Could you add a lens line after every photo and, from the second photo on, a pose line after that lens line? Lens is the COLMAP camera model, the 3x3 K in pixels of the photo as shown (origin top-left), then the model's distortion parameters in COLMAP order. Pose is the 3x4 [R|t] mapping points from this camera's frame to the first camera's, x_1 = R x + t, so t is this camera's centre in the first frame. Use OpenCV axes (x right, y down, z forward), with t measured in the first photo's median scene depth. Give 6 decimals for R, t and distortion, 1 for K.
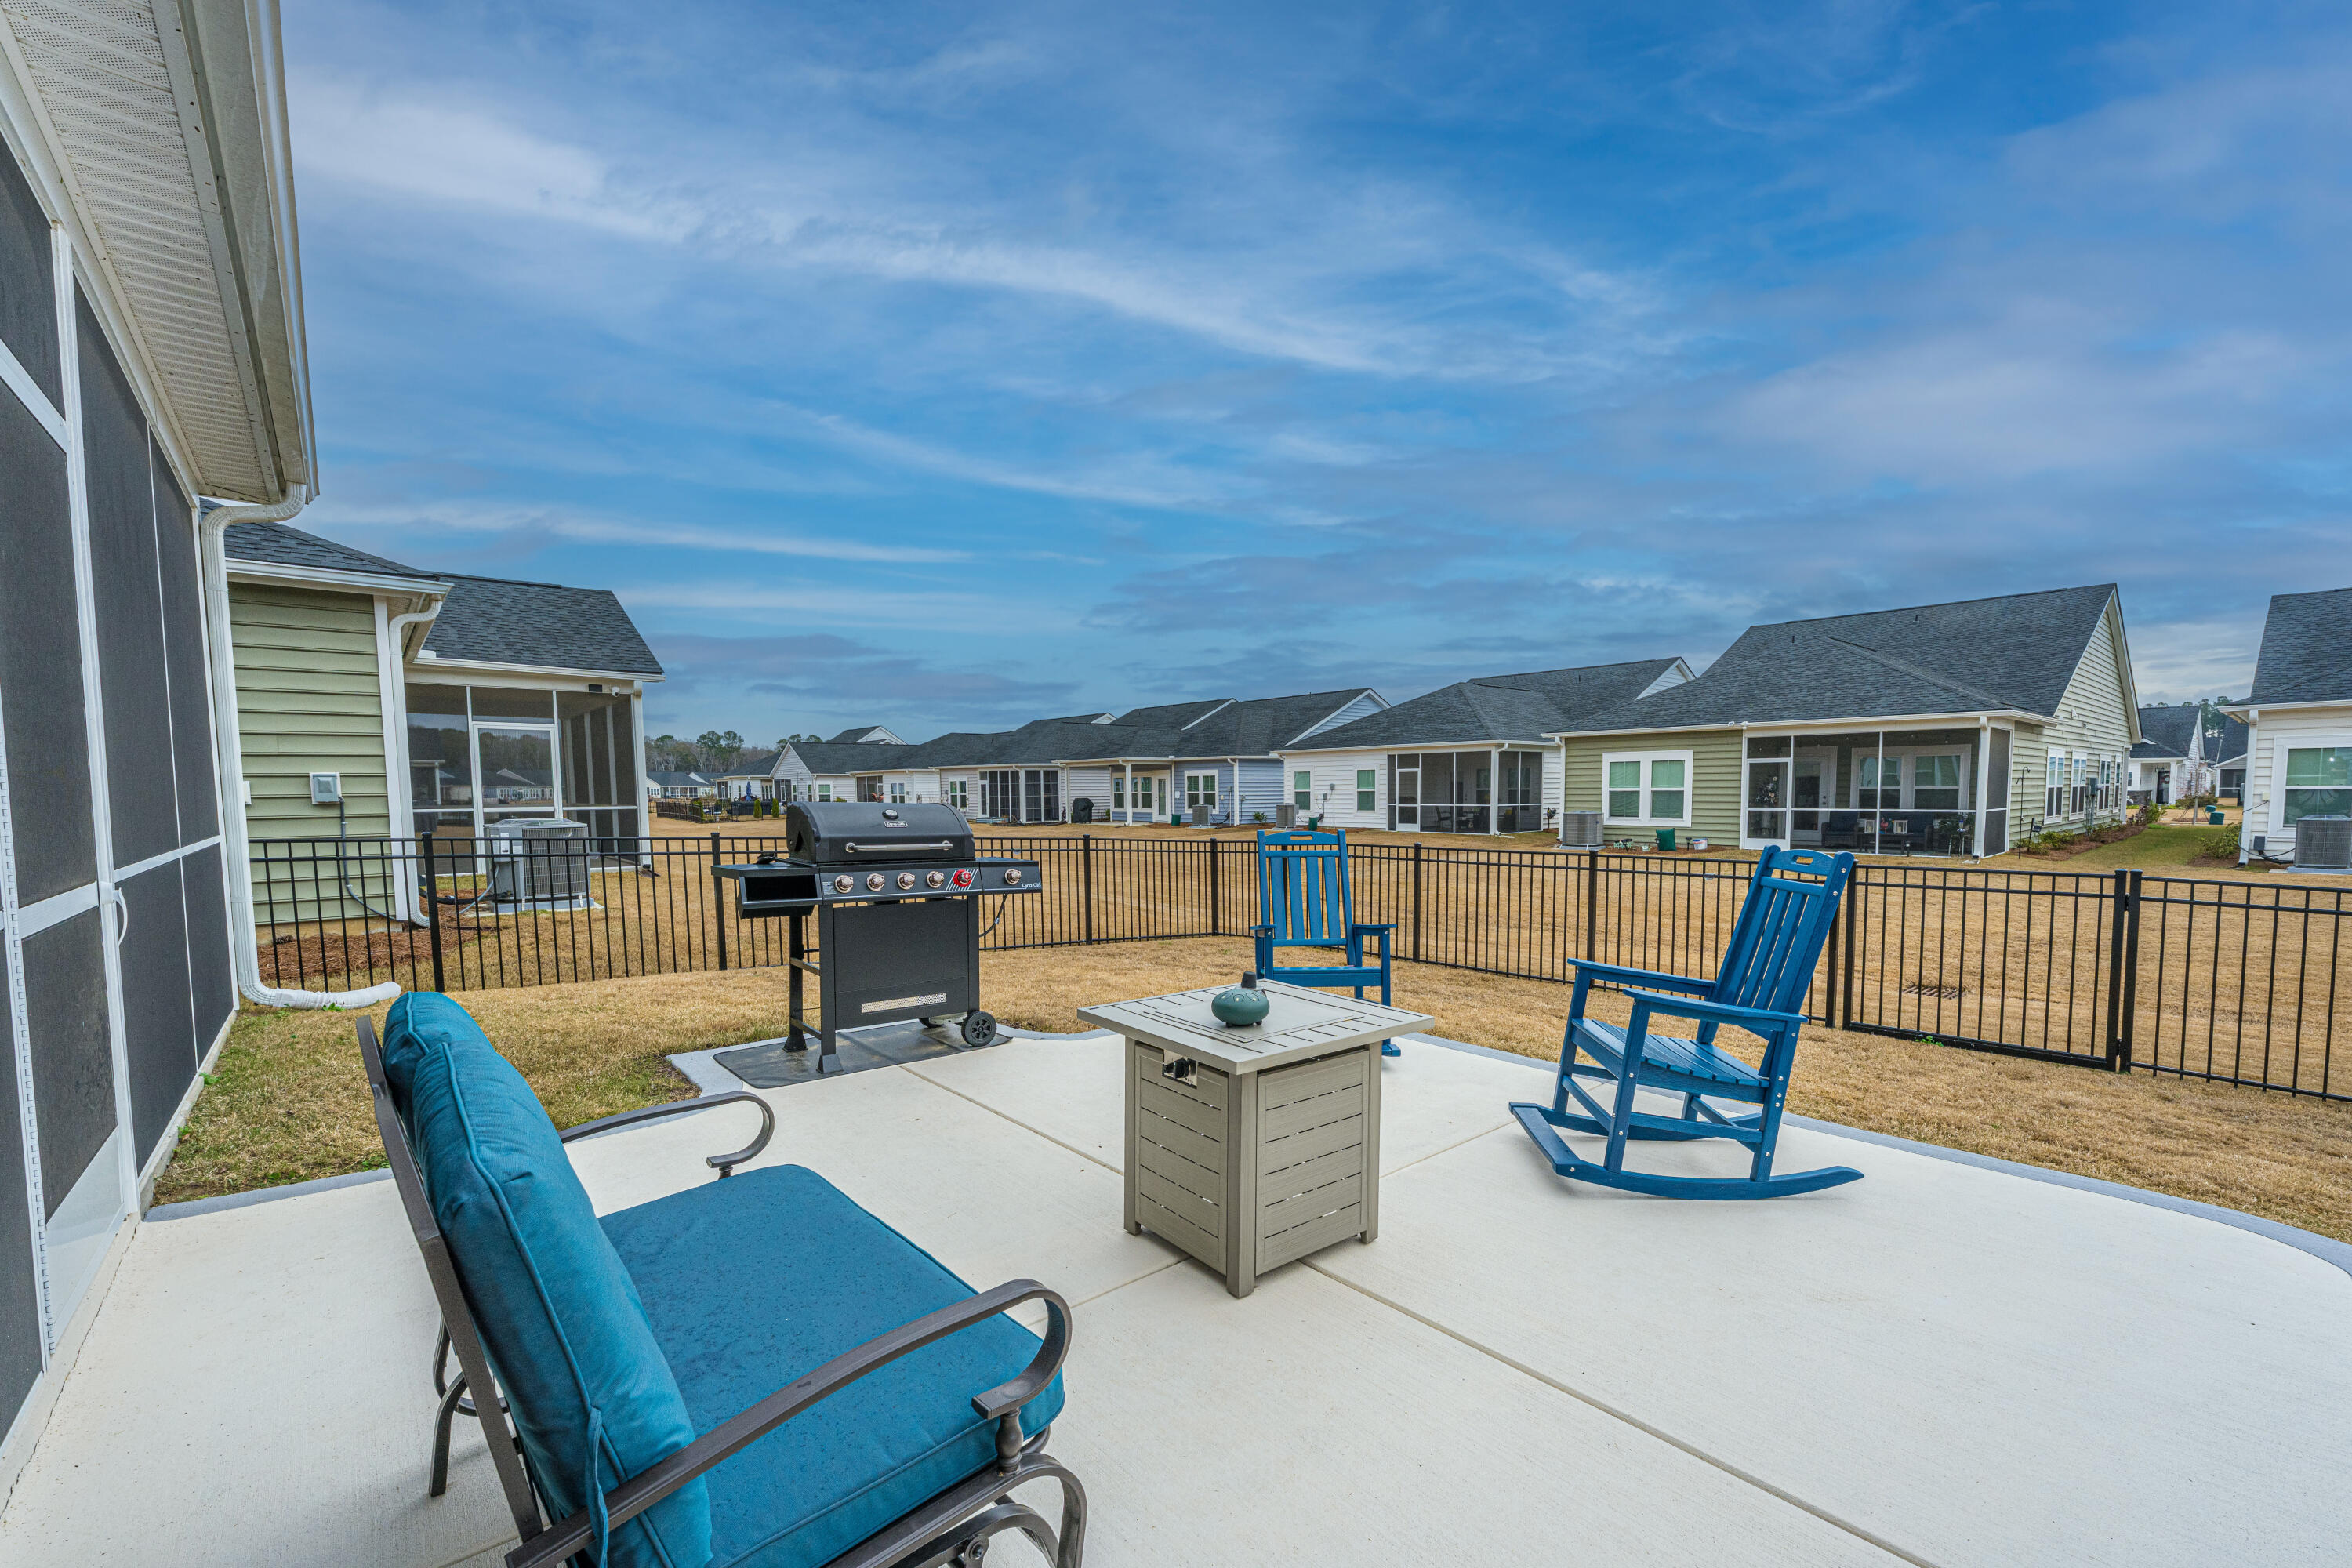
lens RADIAL K [[978.5, 0, 1246.5], [0, 978.5, 844.5], [0, 0, 1]] dist [-0.001846, -0.000010]
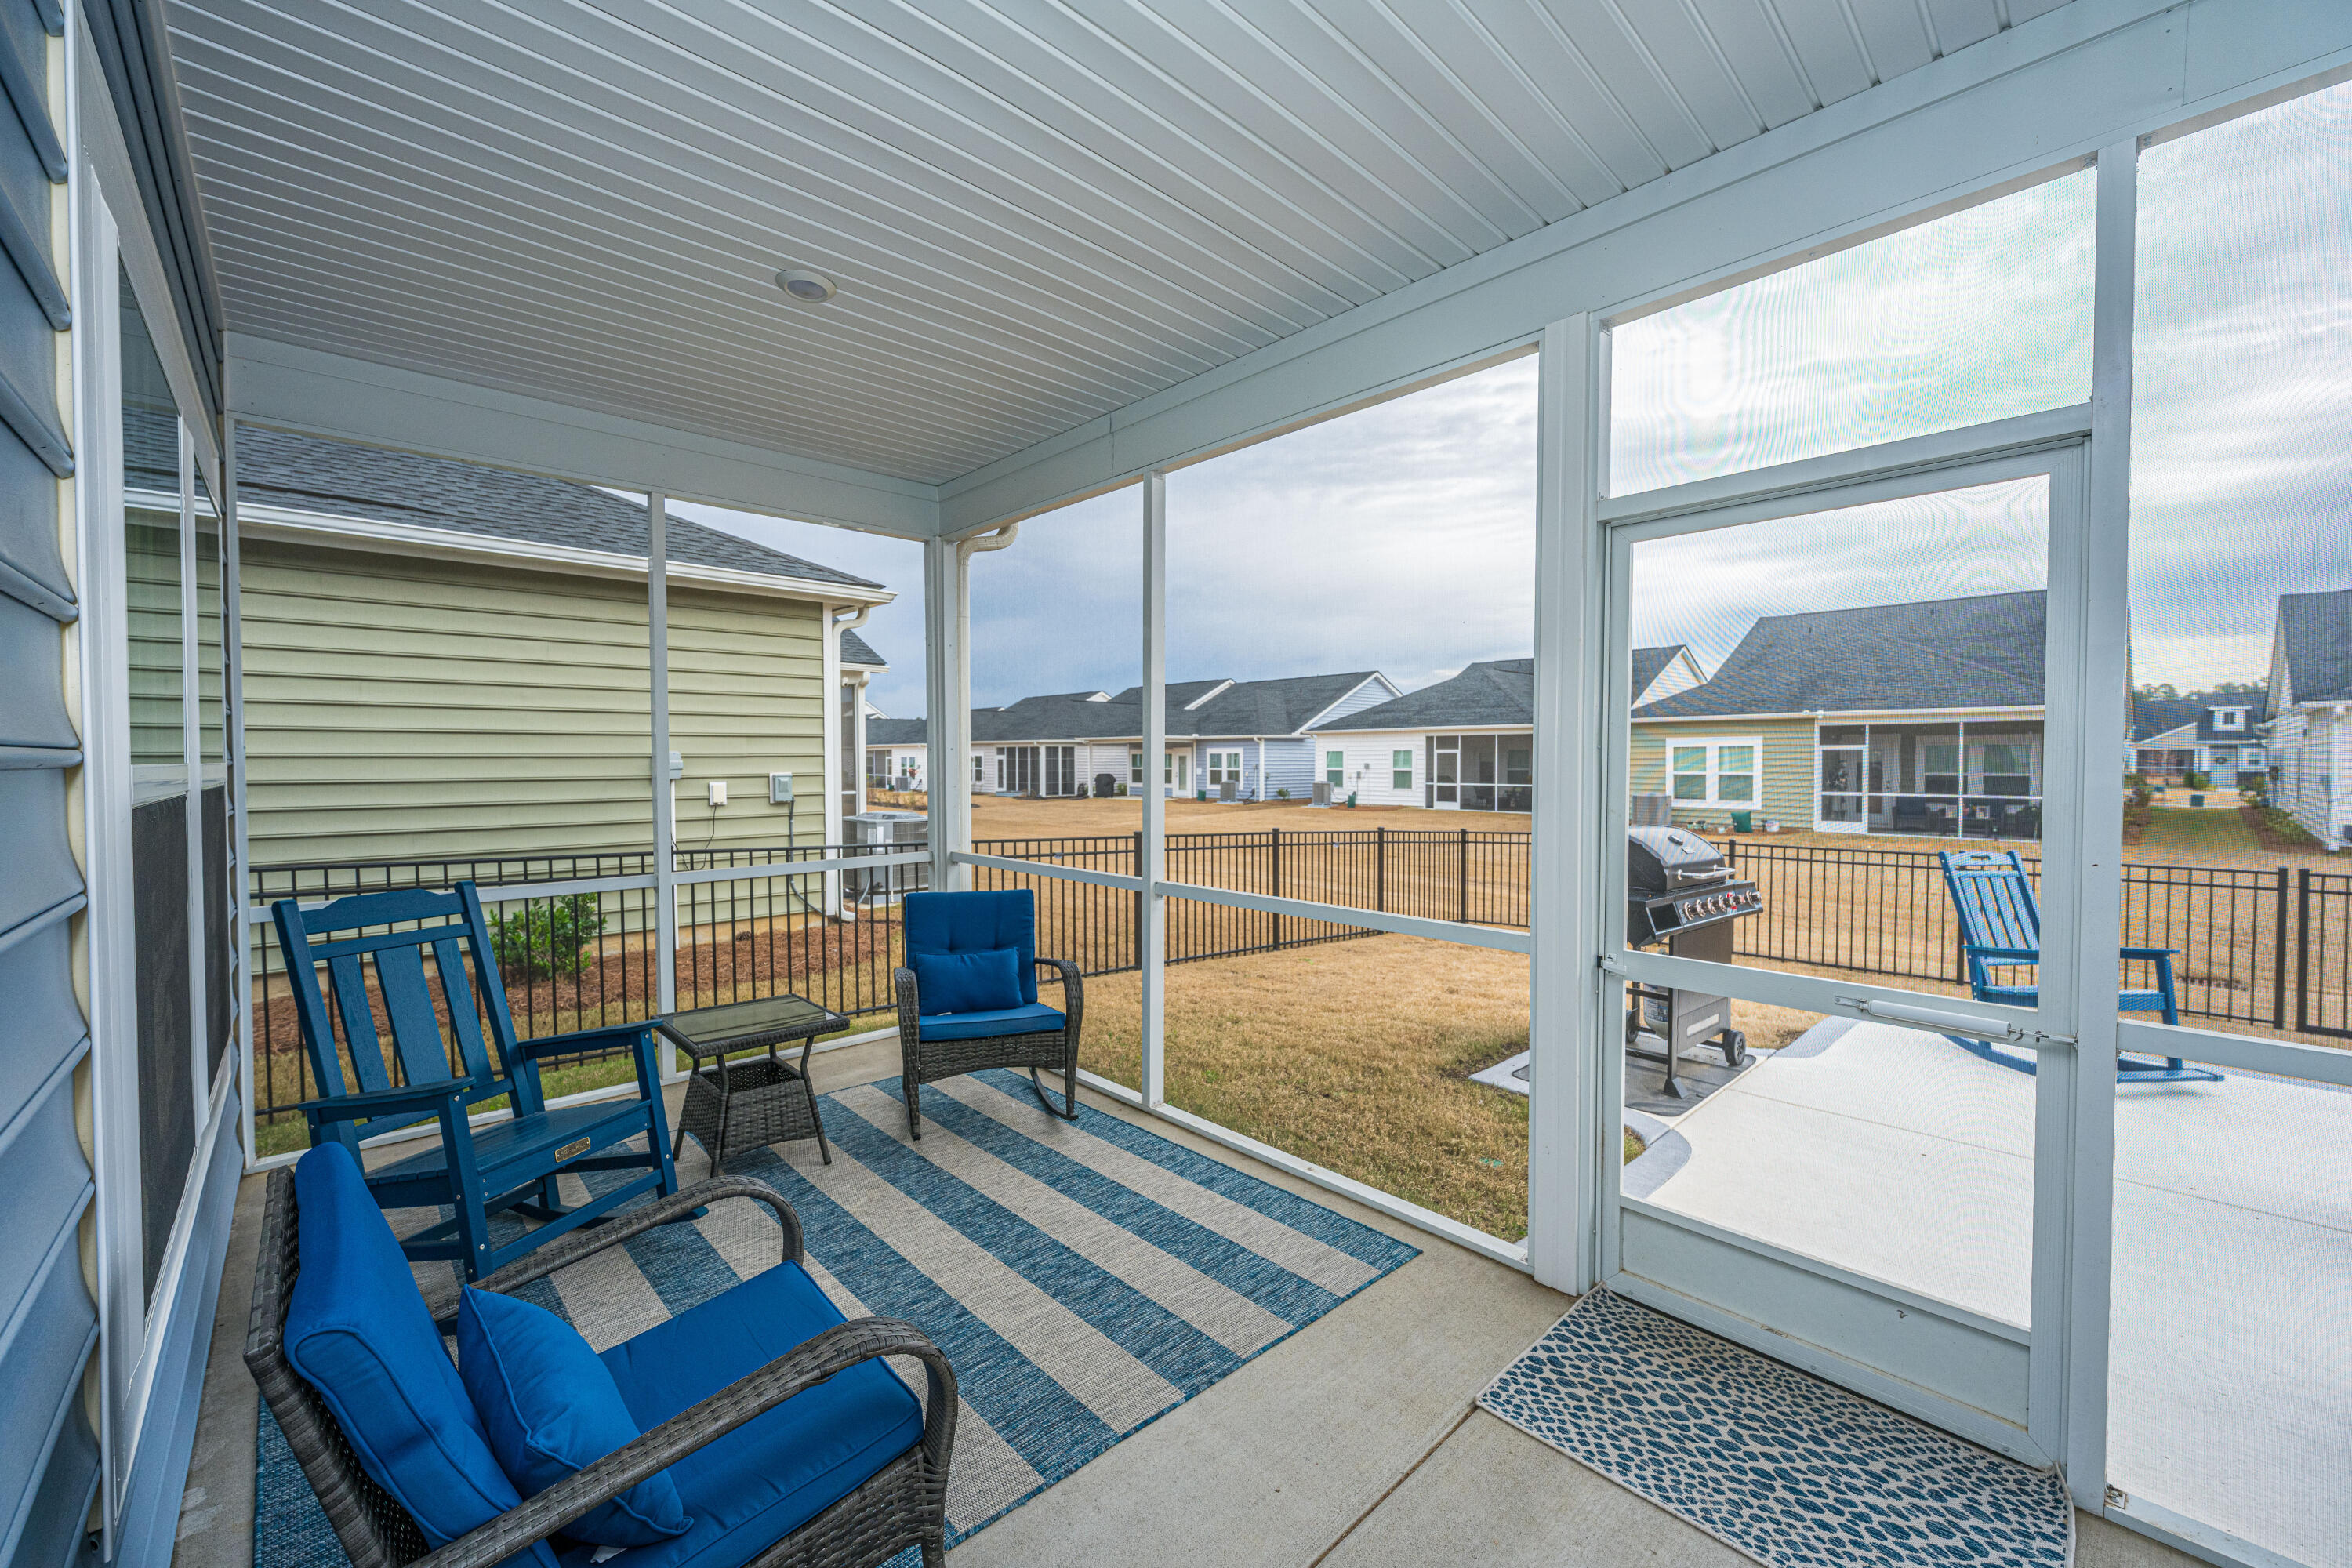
lens RADIAL K [[933.3, 0, 1173.9], [0, 933.3, 765.9], [0, 0, 1]] dist [-0.001419, 0.000500]
pose [[0.999935, 0.005837, 0.009795, -0.187841], [-0.005344, 0.998757, -0.049565, -0.011888], [-0.010072, 0.049510, 0.998723, 0.002469]]
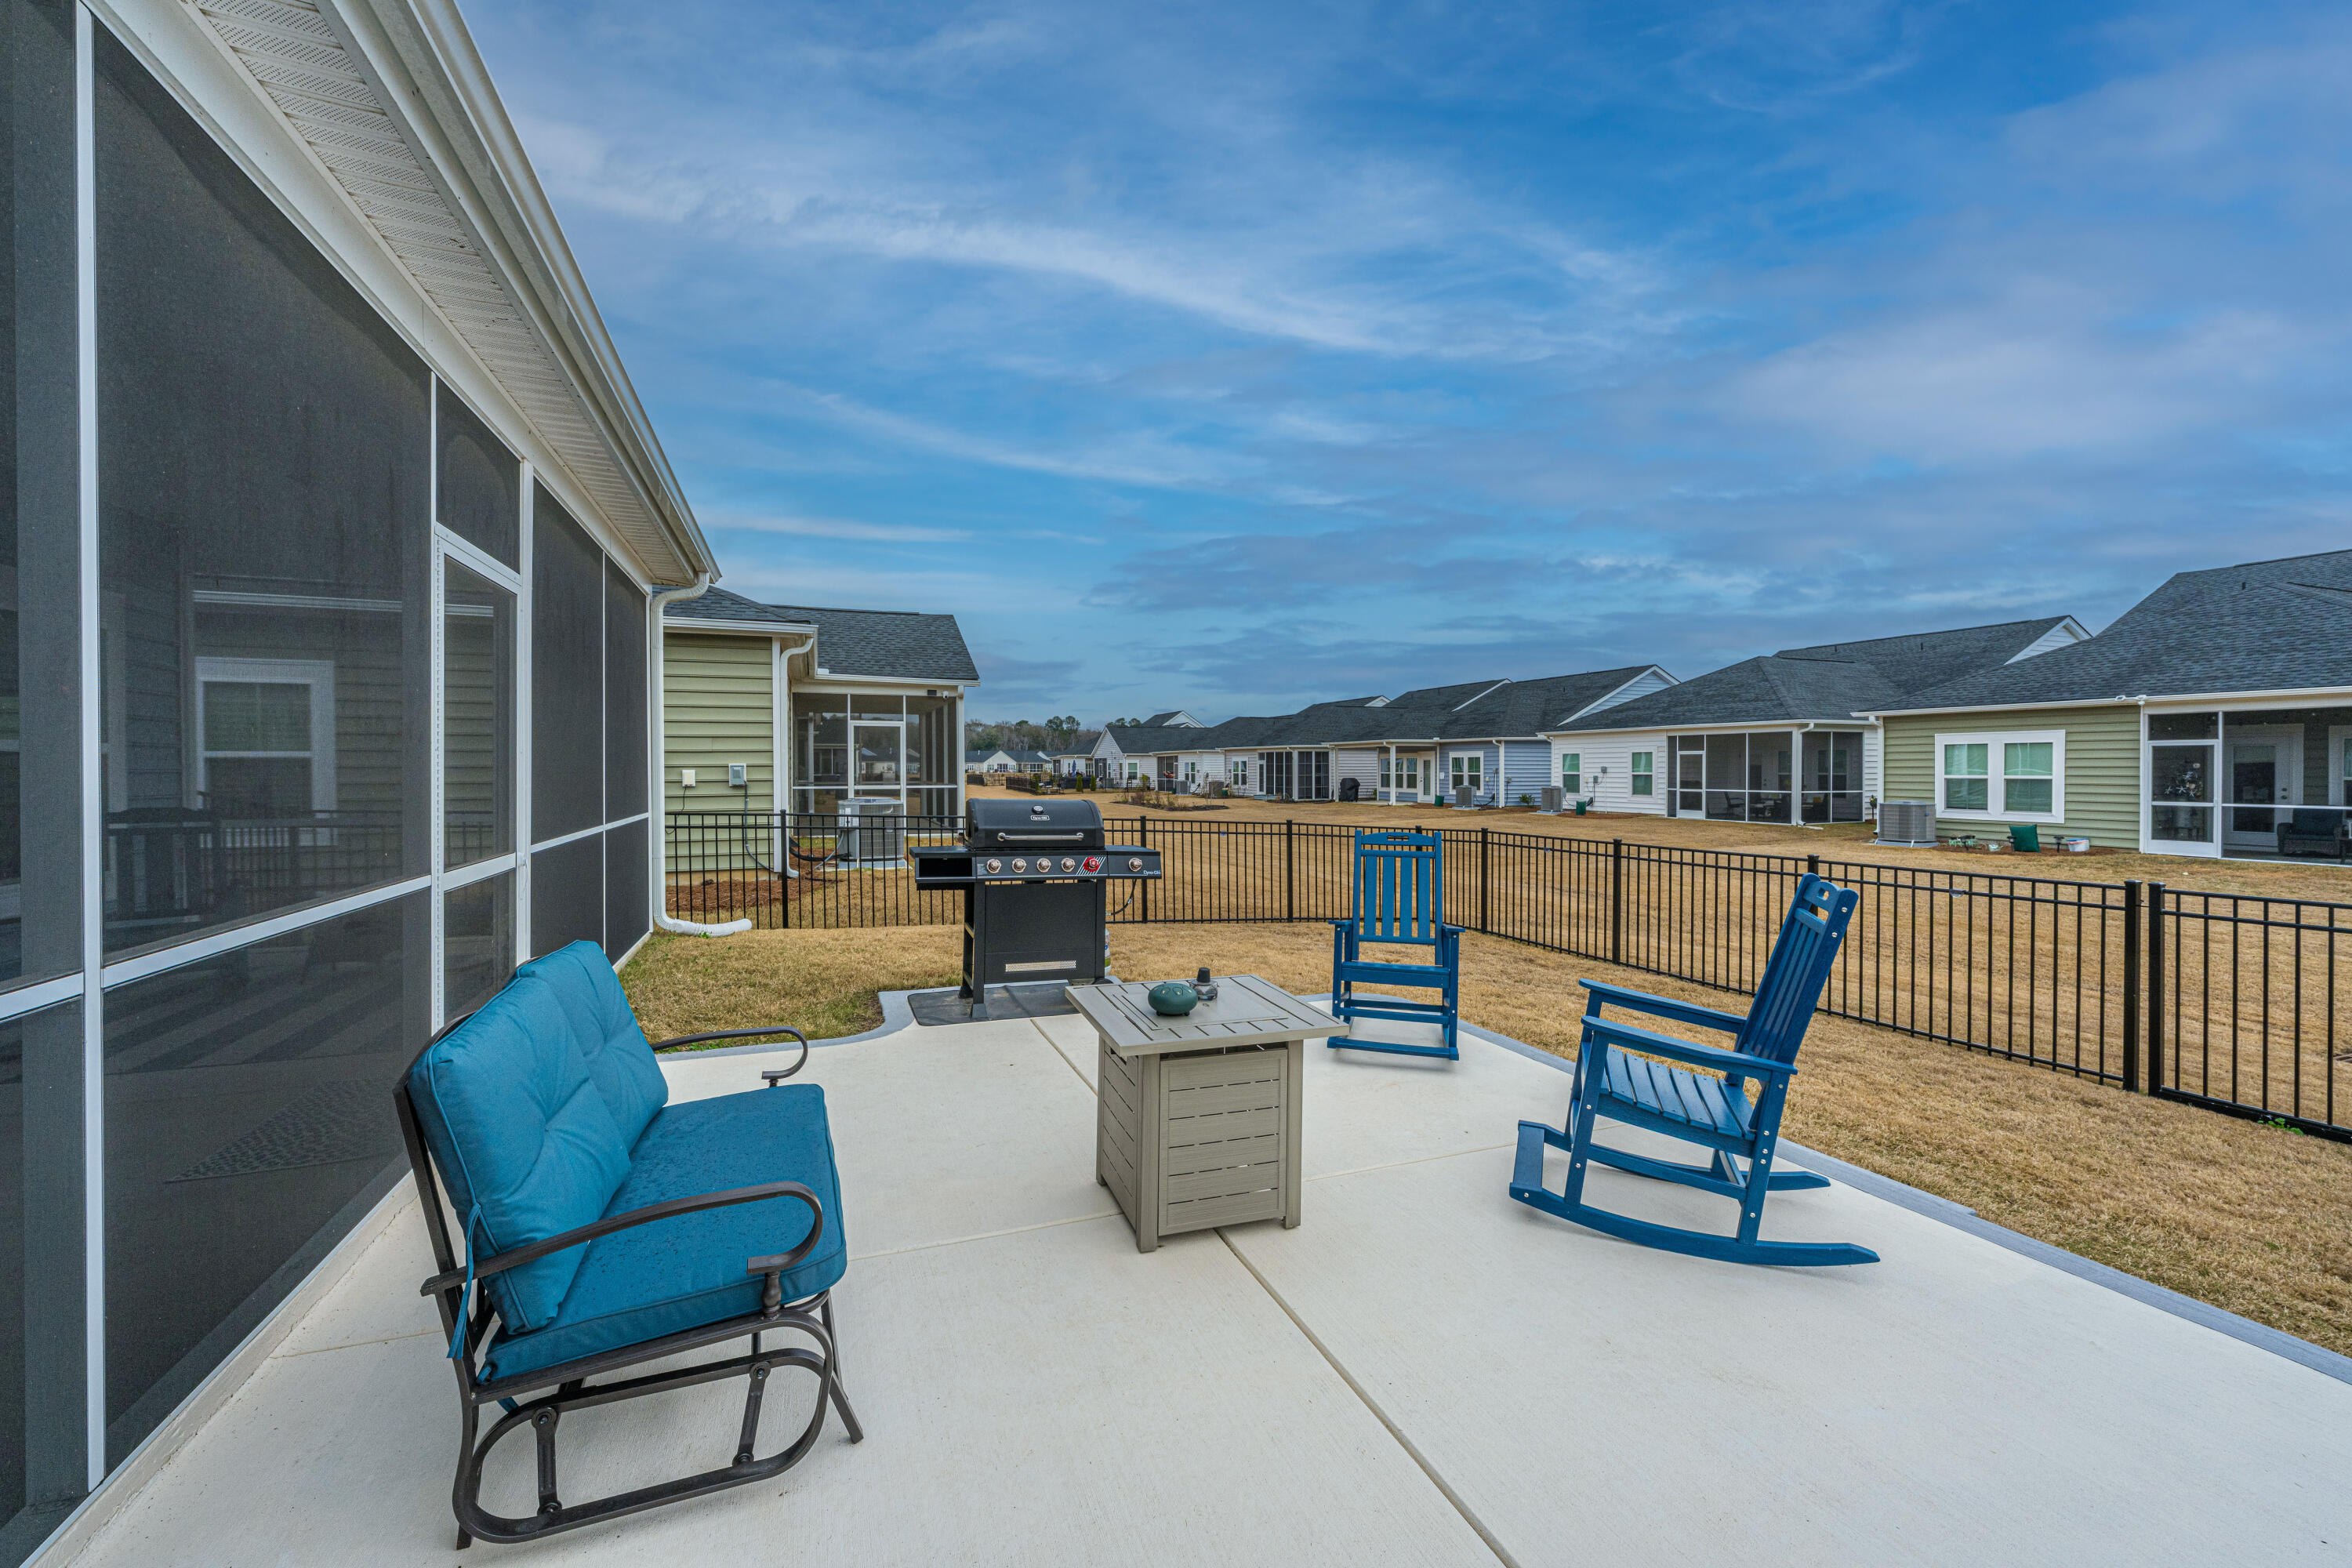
lens RADIAL K [[933.3, 0, 1173.9], [0, 933.3, 765.9], [0, 0, 1]] dist [-0.001419, 0.000500]
pose [[0.930017, 0.005291, -0.367479, 0.046250], [-0.026152, 0.998314, -0.051811, -0.006141], [0.366586, 0.057795, 0.928587, -0.005406]]
